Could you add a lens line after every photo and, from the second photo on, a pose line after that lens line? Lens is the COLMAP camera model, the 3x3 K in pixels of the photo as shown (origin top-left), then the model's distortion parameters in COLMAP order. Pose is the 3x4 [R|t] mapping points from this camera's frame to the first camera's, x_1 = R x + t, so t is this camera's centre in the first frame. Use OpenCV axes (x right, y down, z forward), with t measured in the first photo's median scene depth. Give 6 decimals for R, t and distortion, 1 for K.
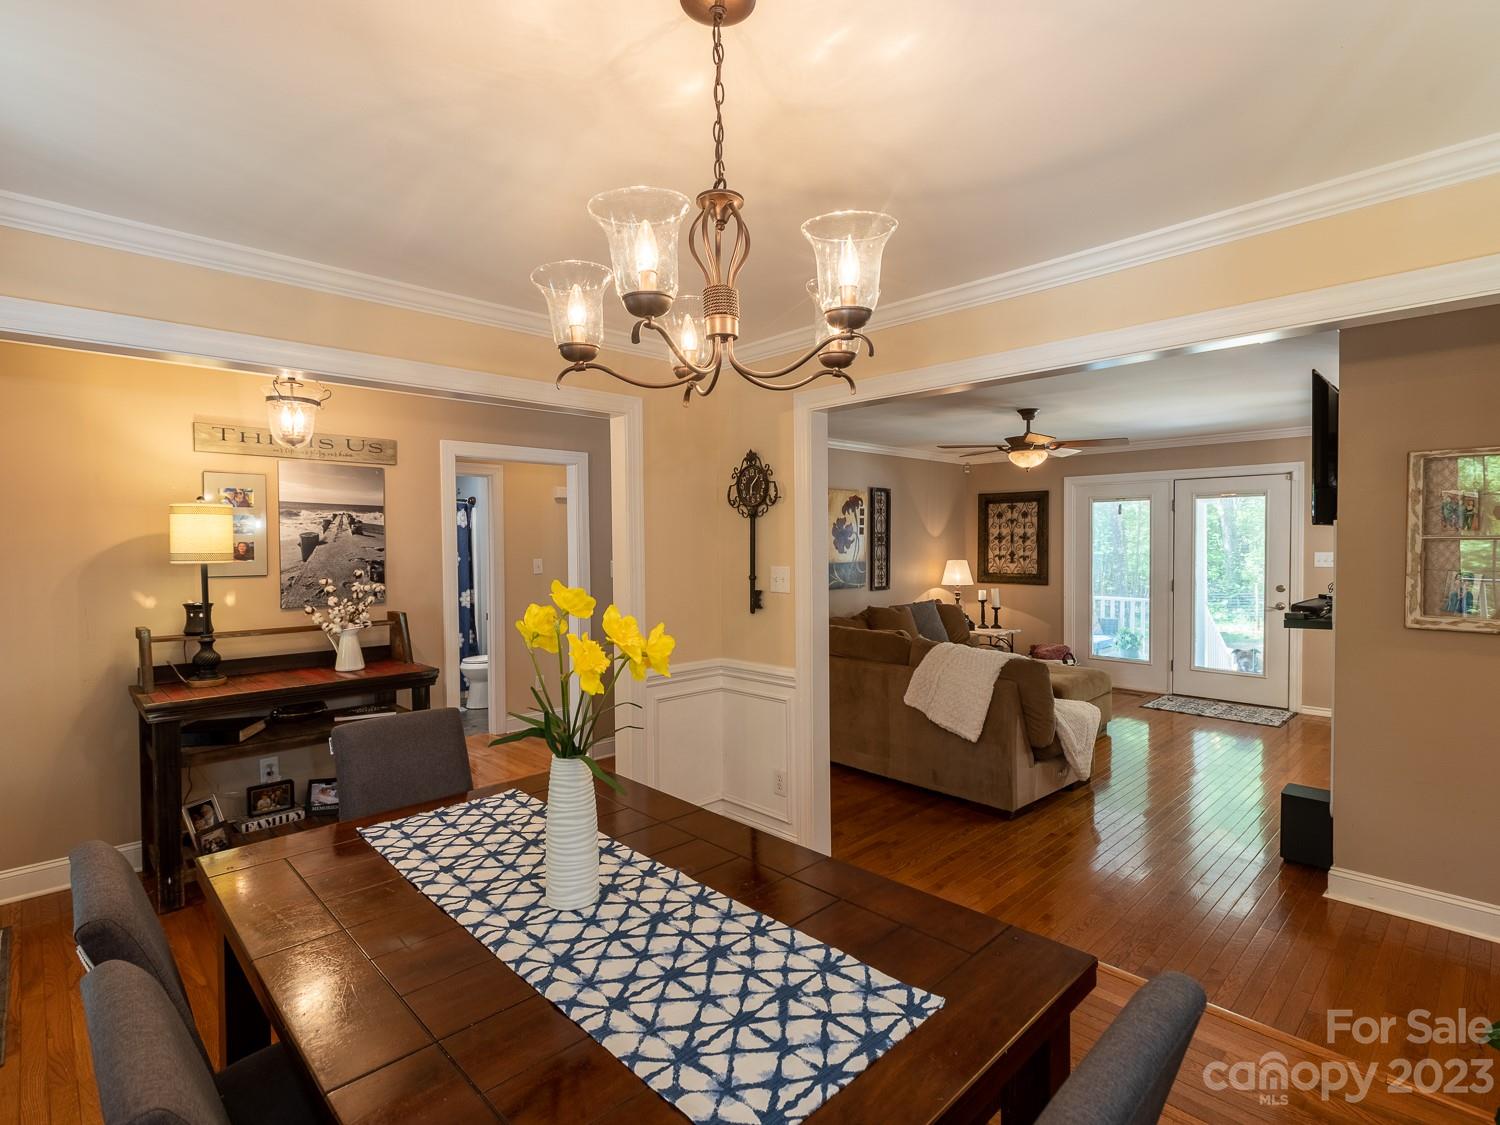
lens RADIAL K [[751.6, 0, 748.1], [0, 751.6, 558.4], [0, 0, 1]] dist [0.003366, 0.000498]
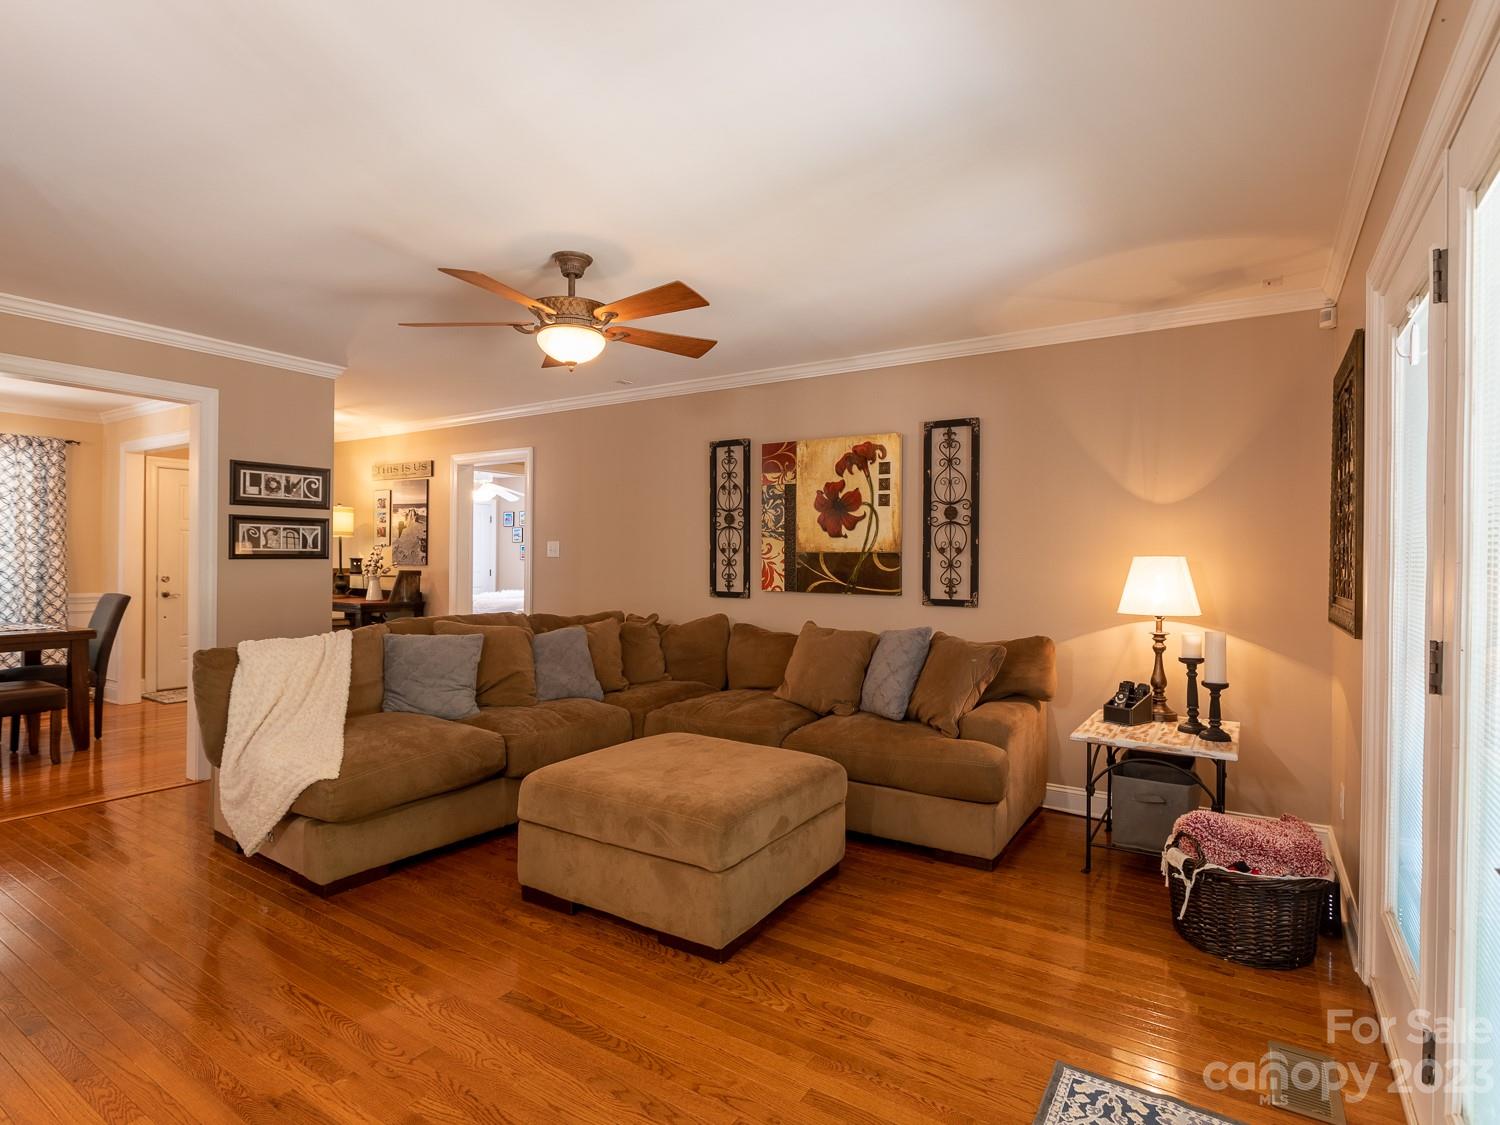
lens RADIAL K [[779.0, 0, 753.6], [0, 779.0, 560.1], [0, 0, 1]] dist [-0.005856, -0.001683]
pose [[0.224261, 0.004122, -0.974520, 0.737831], [-0.038475, 0.999249, -0.004628, 0.017309], [0.973769, 0.038532, 0.224251, 0.779967]]
